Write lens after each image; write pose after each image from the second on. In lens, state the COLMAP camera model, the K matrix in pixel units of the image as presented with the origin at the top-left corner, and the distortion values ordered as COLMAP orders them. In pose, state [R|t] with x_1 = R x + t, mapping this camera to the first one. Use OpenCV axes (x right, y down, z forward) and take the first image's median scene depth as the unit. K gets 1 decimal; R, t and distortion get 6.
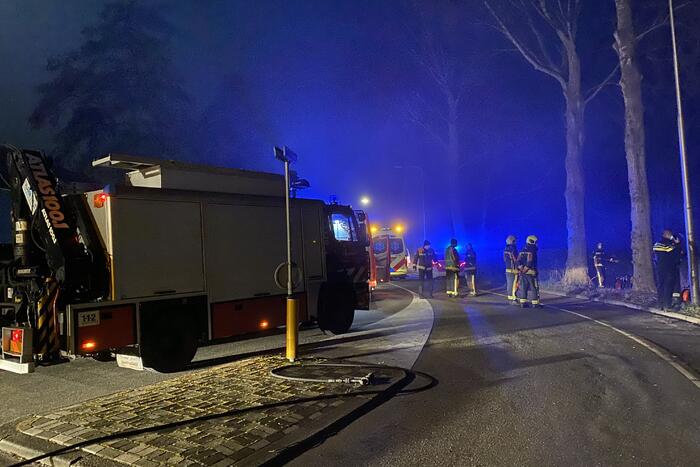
lens RADIAL K [[545.8, 0, 350.0], [0, 545.8, 233.5], [0, 0, 1]] dist [0.032503, -0.001706]
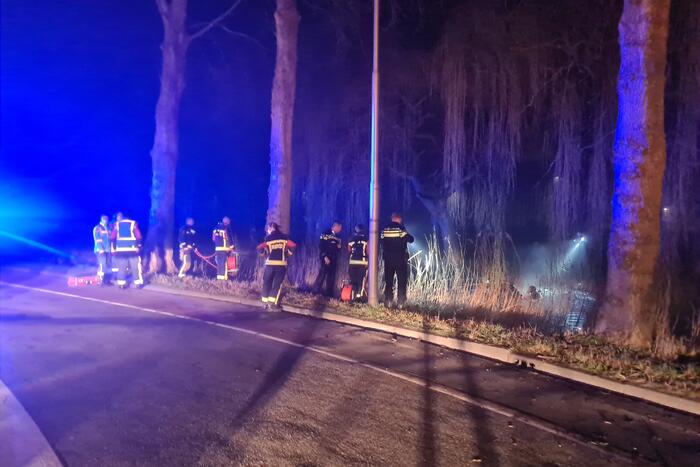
lens RADIAL K [[545.8, 0, 350.0], [0, 545.8, 233.5], [0, 0, 1]] dist [0.032503, -0.001706]
pose [[0.622242, 0.054085, 0.780954, -0.019728], [-0.087273, 0.996184, 0.000546, 0.014318], [-0.777945, -0.068496, 0.624588, 0.328265]]
